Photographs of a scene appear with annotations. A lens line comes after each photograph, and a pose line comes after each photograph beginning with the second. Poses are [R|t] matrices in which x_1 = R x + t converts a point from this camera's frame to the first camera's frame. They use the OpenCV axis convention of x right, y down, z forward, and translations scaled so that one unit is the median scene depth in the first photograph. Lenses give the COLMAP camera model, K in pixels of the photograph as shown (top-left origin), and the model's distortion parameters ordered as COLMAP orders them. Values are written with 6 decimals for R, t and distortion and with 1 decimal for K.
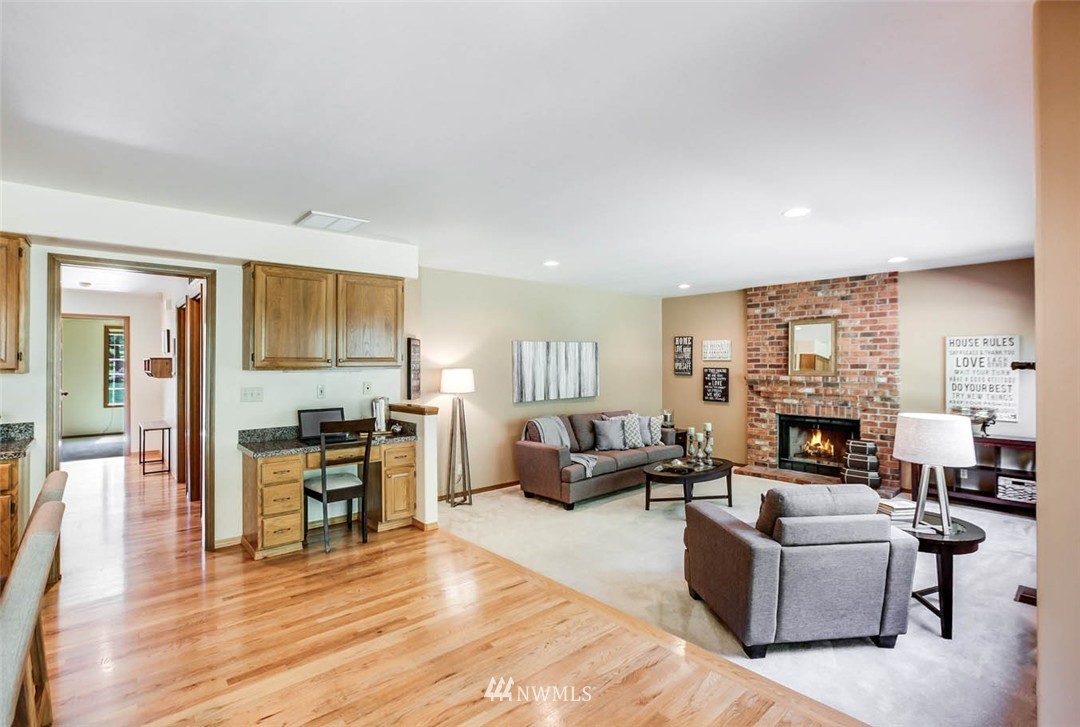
lens RADIAL K [[499.4, 0, 539.2], [0, 499.4, 361.7], [0, 0, 1]] dist [-0.022292, -0.000002]
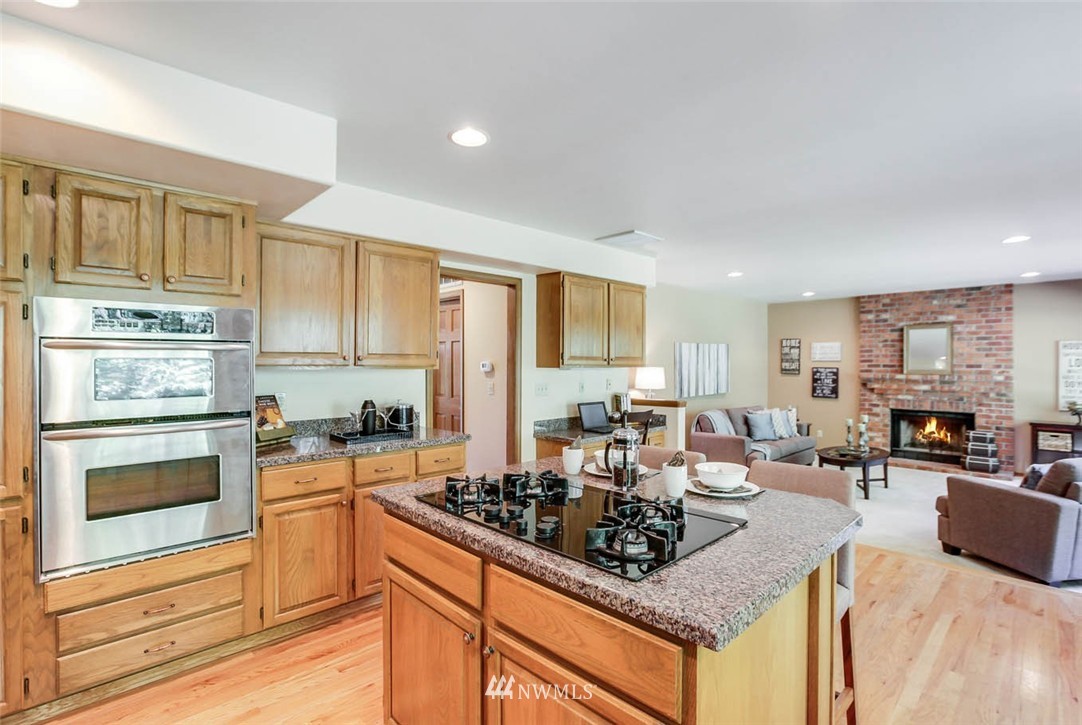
lens RADIAL K [[502.8, 0, 555.9], [0, 502.8, 362.1], [0, 0, 1]] dist [-0.000169, 0.000220]
pose [[0.997638, 0.003442, 0.068607, -0.381132], [-0.003474, 0.999994, 0.000339, 0.002840], [-0.068606, -0.000577, 0.997644, -0.086871]]
